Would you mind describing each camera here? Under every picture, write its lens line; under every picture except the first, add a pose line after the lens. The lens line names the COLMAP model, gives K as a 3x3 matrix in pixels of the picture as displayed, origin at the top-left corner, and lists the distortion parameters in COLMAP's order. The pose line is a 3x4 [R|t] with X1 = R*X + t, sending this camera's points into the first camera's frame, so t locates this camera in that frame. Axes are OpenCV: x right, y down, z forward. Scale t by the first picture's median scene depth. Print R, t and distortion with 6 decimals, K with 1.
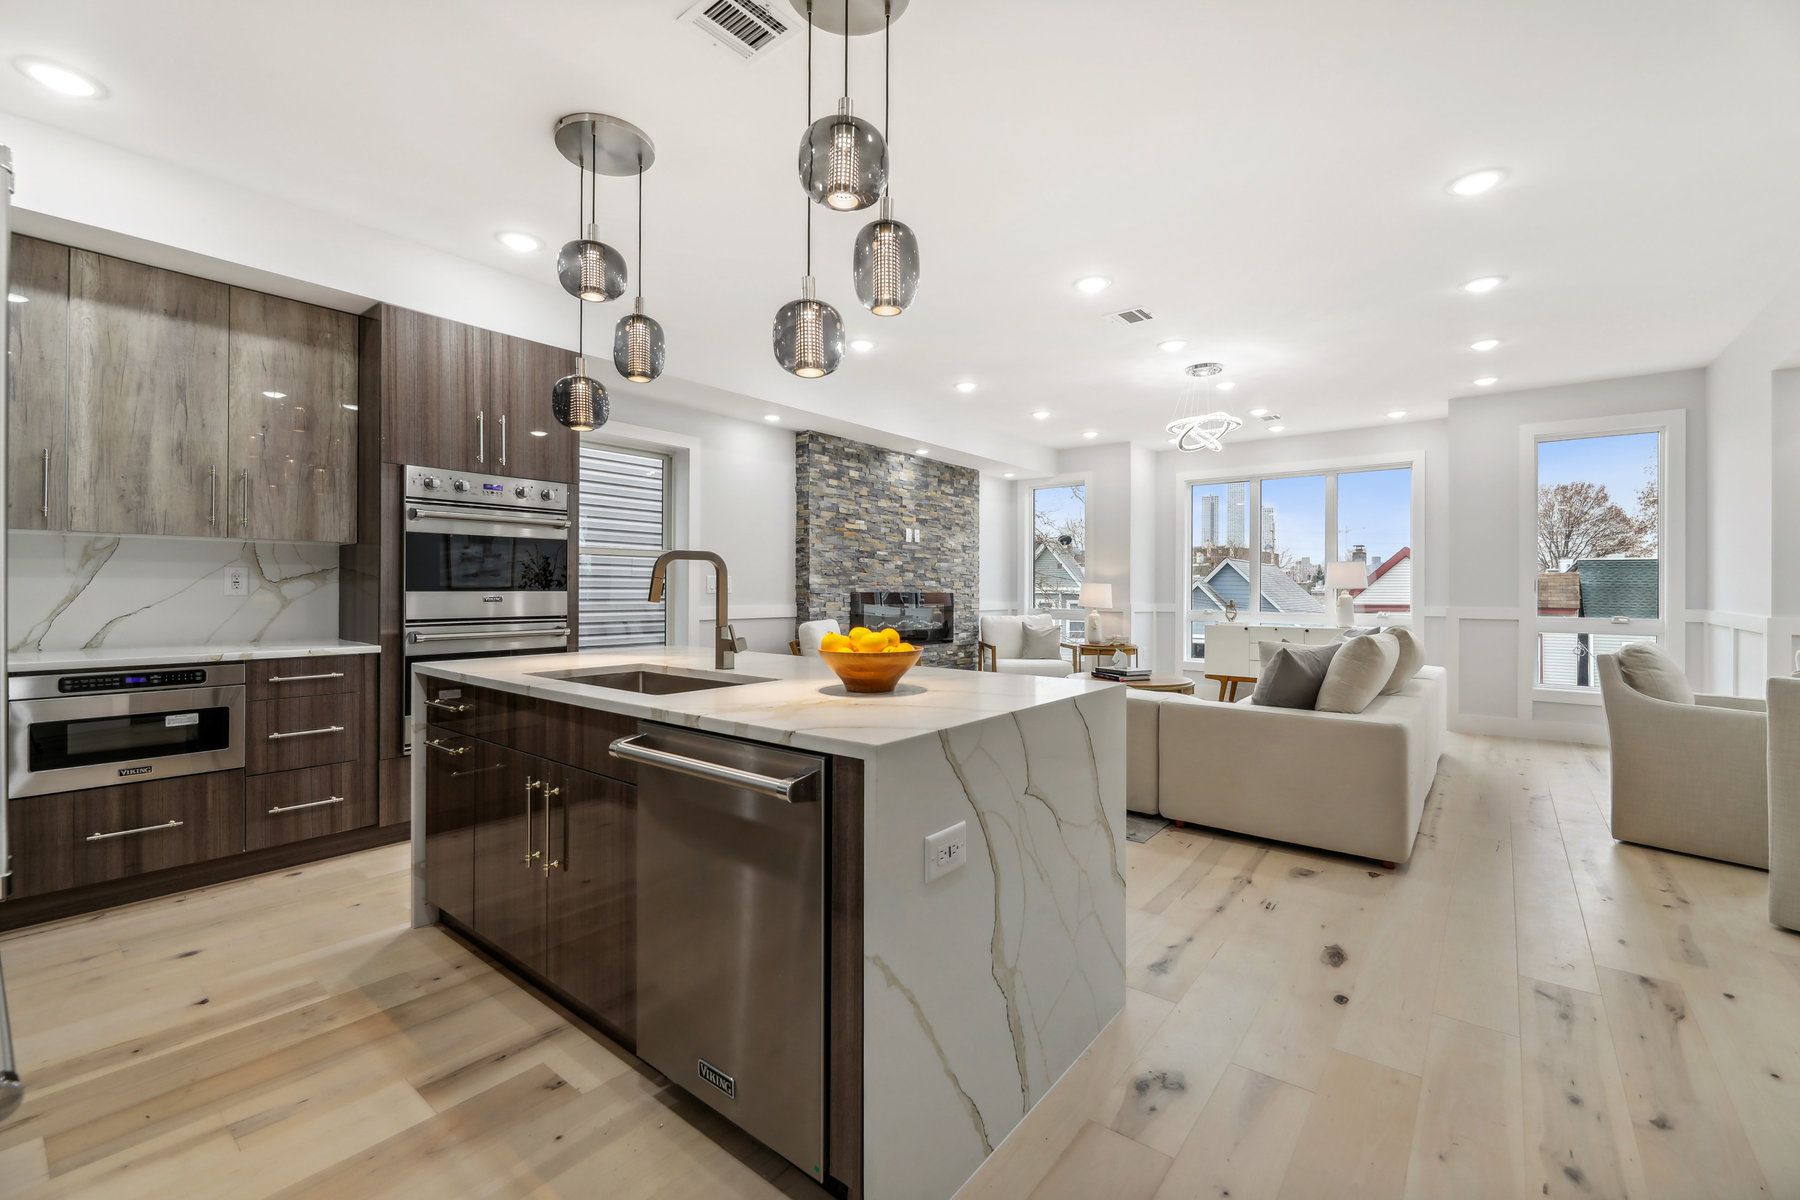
lens RADIAL K [[746.8, 0, 908.4], [0, 746.8, 589.4], [0, 0, 1]] dist [-0.002202, -0.000501]
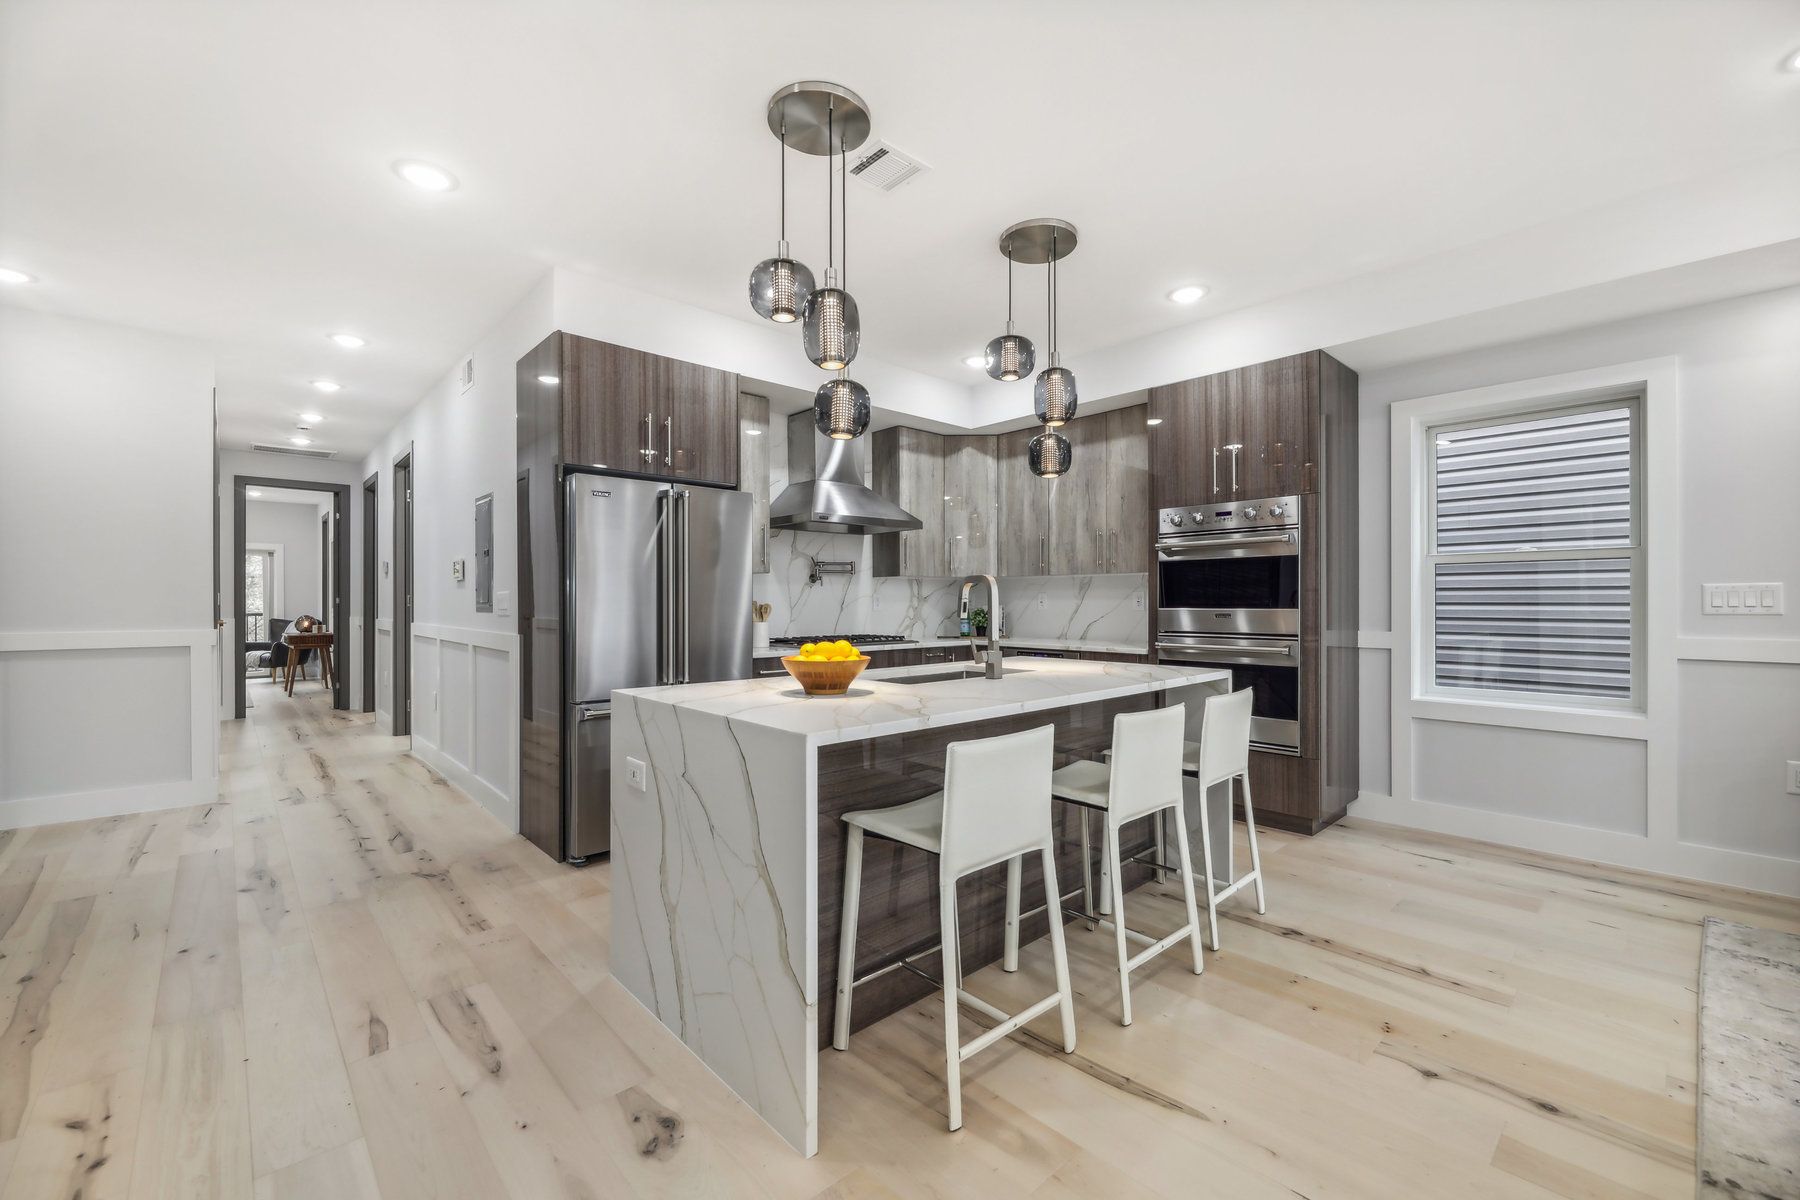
lens RADIAL K [[731.6, 0, 900.8], [0, 731.6, 606.8], [0, 0, 1]] dist [0.001526, -0.003183]
pose [[-0.154768, 0.002551, -0.987948, 0.308512], [-0.000215, 0.999997, 0.002616, -0.001609], [0.987951, 0.000617, -0.154767, 0.370703]]
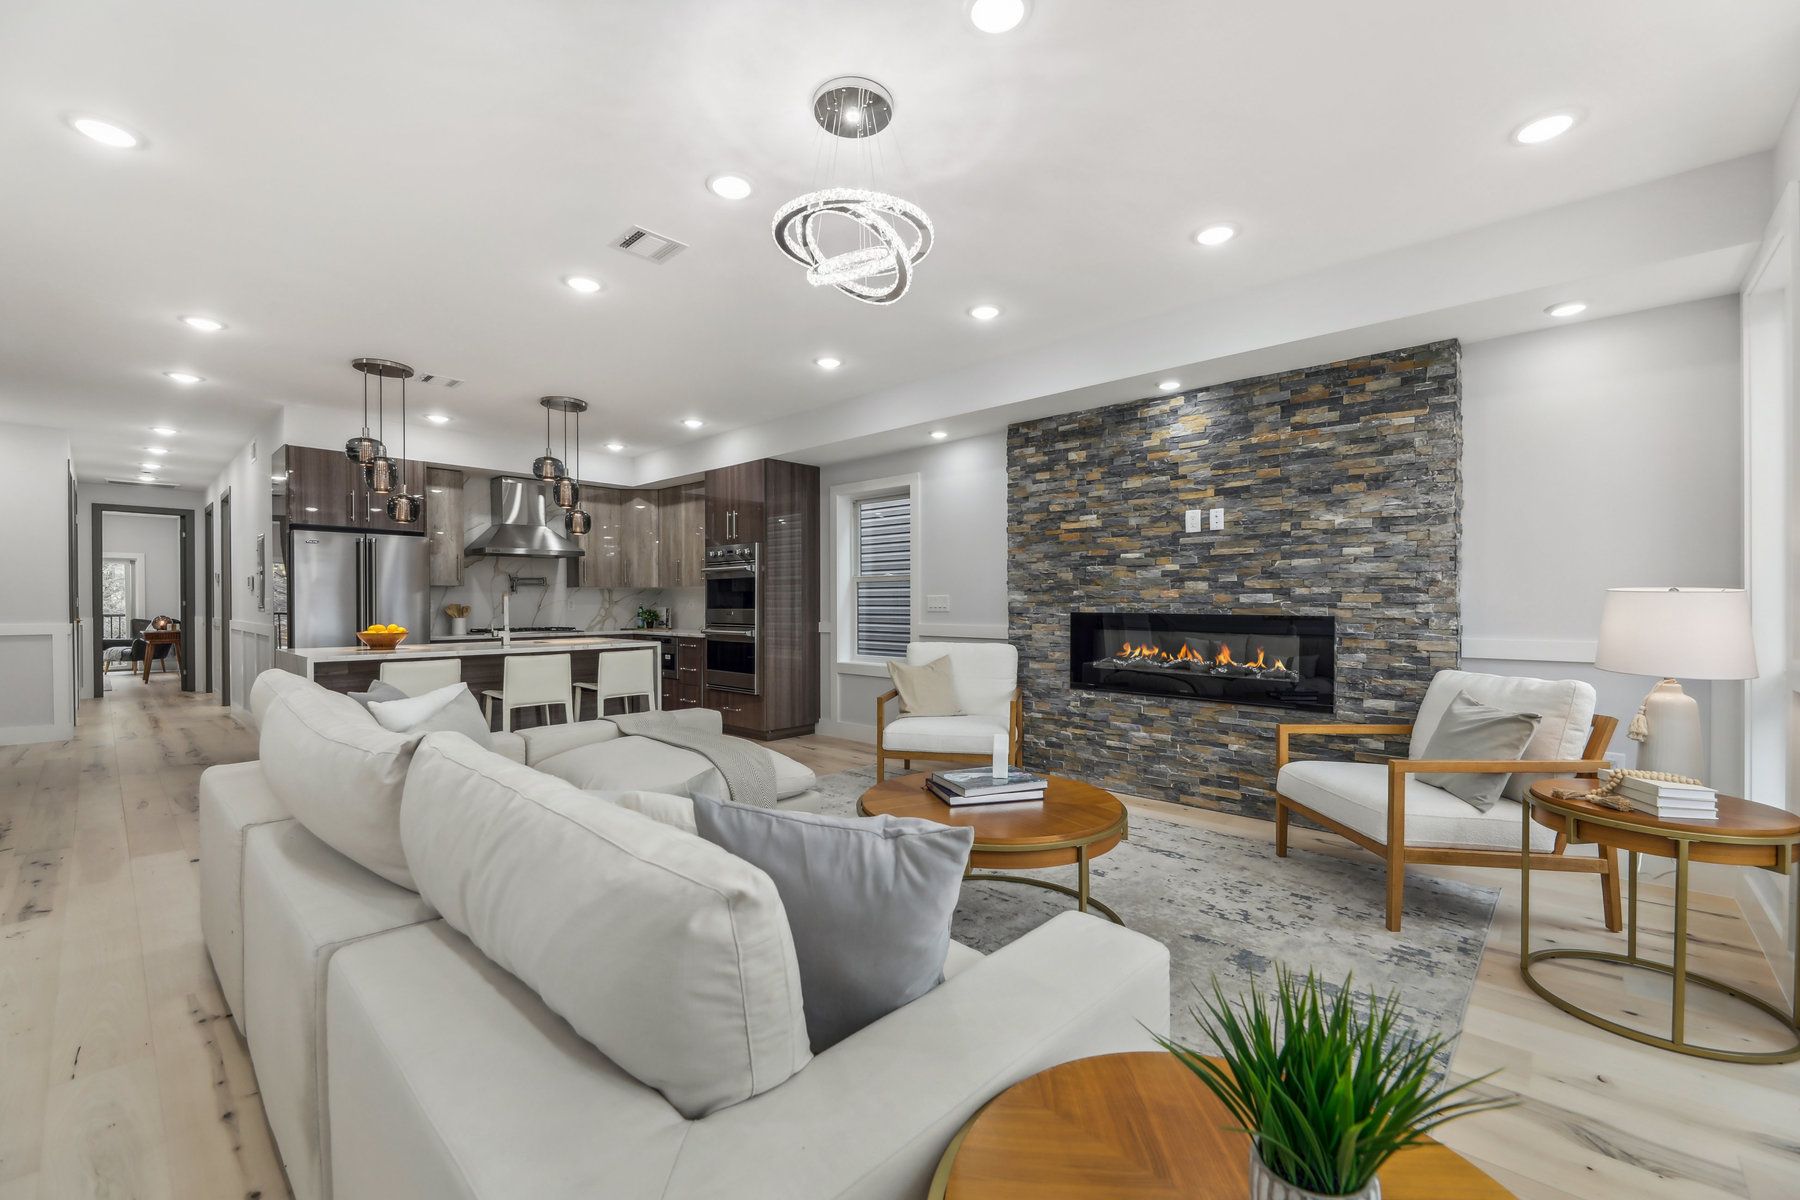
lens RADIAL K [[735.7, 0, 903.4], [0, 735.7, 608.3], [0, 0, 1]] dist [0.001191, -0.003413]
pose [[-0.070811, 0.003176, -0.997485, 0.640783], [0.000354, 0.999995, 0.003158, -0.002371], [0.997490, -0.000130, -0.070811, 0.822916]]
